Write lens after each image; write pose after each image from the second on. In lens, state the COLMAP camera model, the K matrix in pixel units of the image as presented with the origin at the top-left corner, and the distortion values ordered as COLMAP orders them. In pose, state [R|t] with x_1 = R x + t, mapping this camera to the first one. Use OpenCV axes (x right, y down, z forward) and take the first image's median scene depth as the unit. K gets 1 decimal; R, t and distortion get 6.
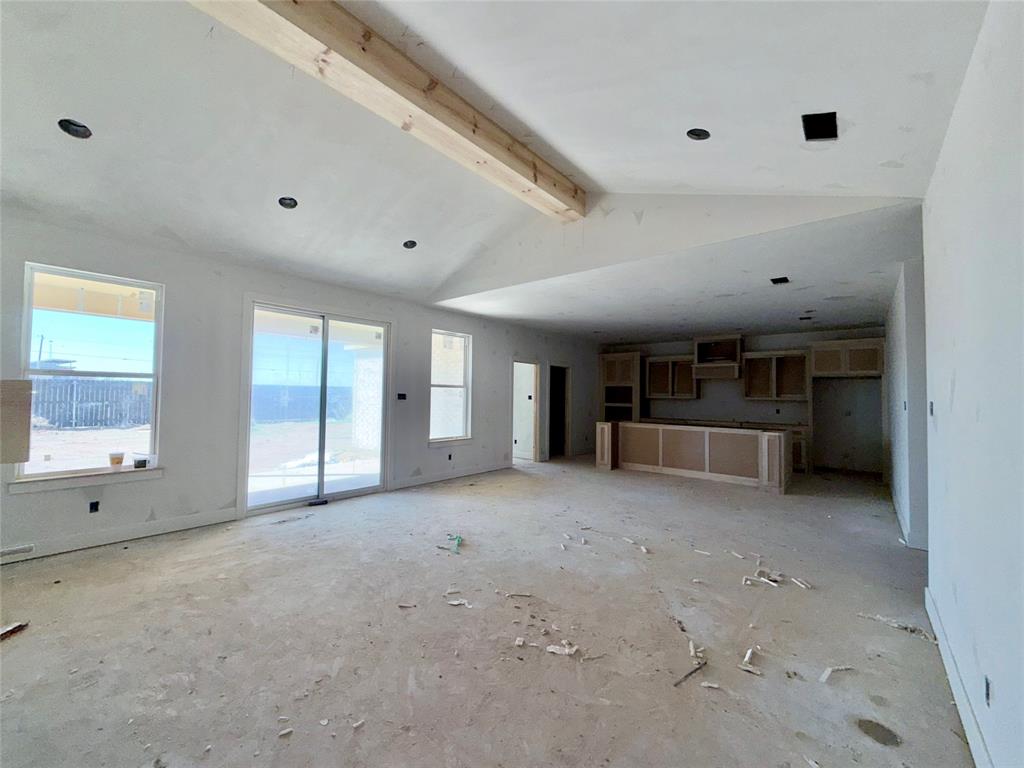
lens RADIAL K [[407.8, 0, 507.9], [0, 407.8, 382.3], [0, 0, 1]] dist [0.002119, -0.000512]
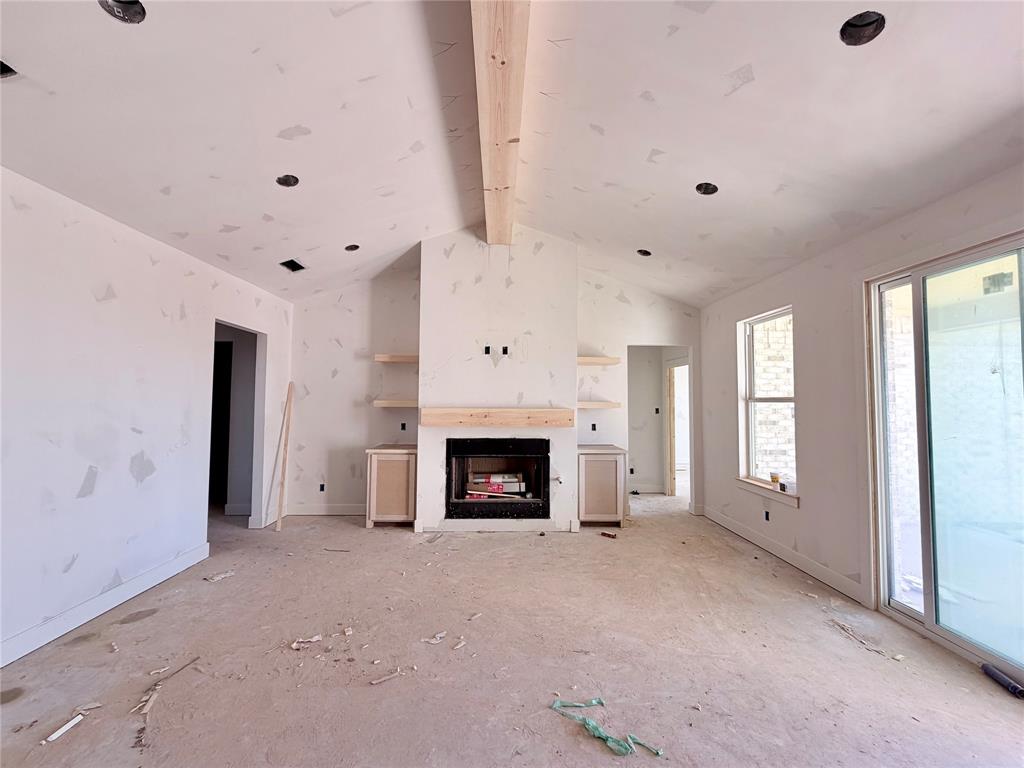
lens RADIAL K [[407.8, 0, 507.9], [0, 407.8, 382.3], [0, 0, 1]] dist [0.002119, -0.000512]
pose [[-0.740163, -0.051948, -0.670418, 0.313449], [0.003292, 0.996720, -0.080867, 0.021440], [0.672420, -0.062061, -0.737564, 1.371613]]
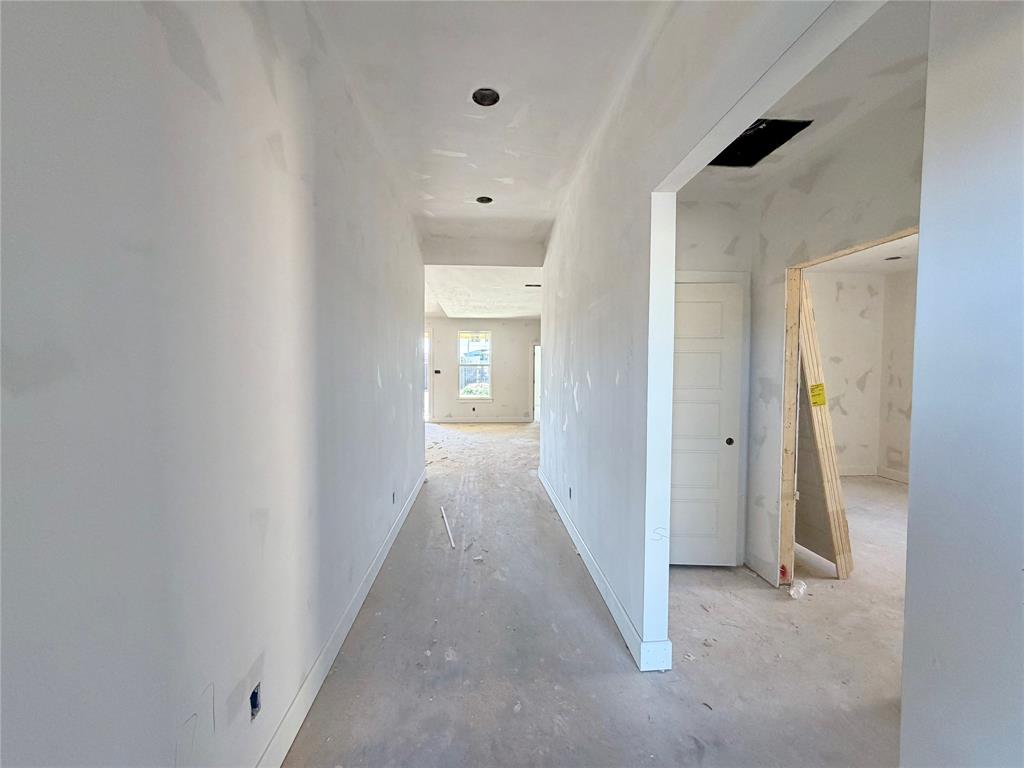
lens RADIAL K [[407.8, 0, 507.9], [0, 407.8, 382.3], [0, 0, 1]] dist [0.002119, -0.000512]
pose [[0.705952, 0.012689, -0.708146, 2.026634], [0.027671, 0.998582, 0.045479, 0.013796], [0.707719, -0.051702, 0.704600, -0.065069]]
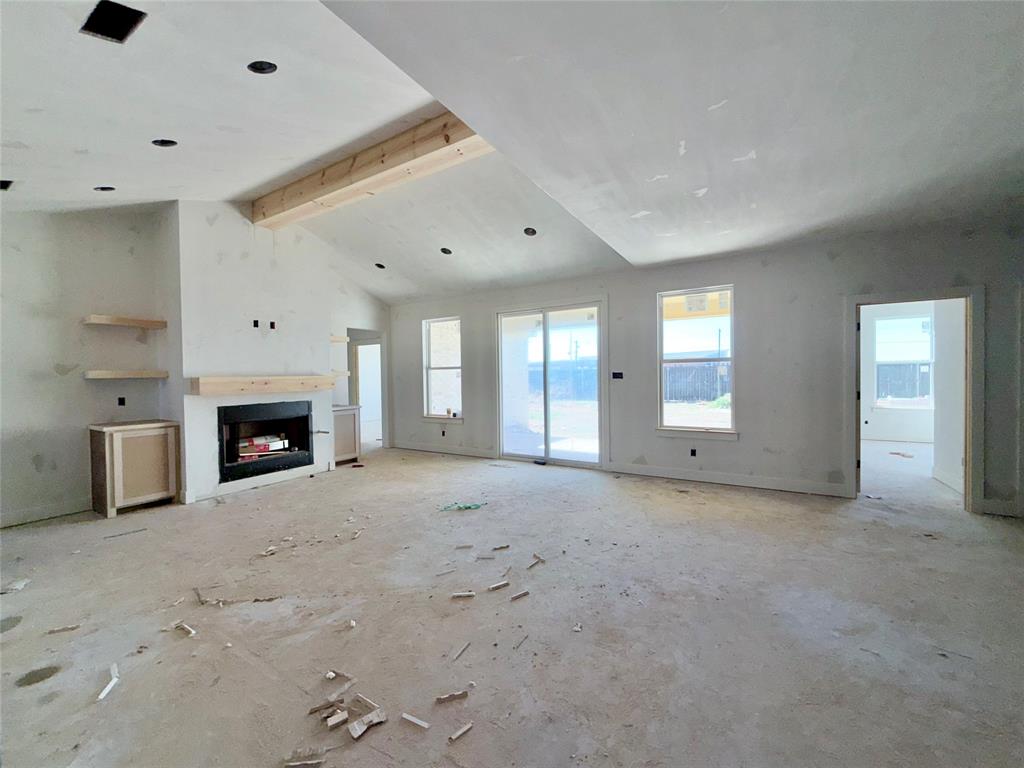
lens RADIAL K [[407.8, 0, 507.9], [0, 407.8, 382.3], [0, 0, 1]] dist [0.002119, -0.000512]
pose [[0.160348, -0.003115, -0.987056, 1.040823], [0.050158, 0.998729, 0.004996, 0.055150], [0.985785, -0.050310, 0.160300, 0.998552]]
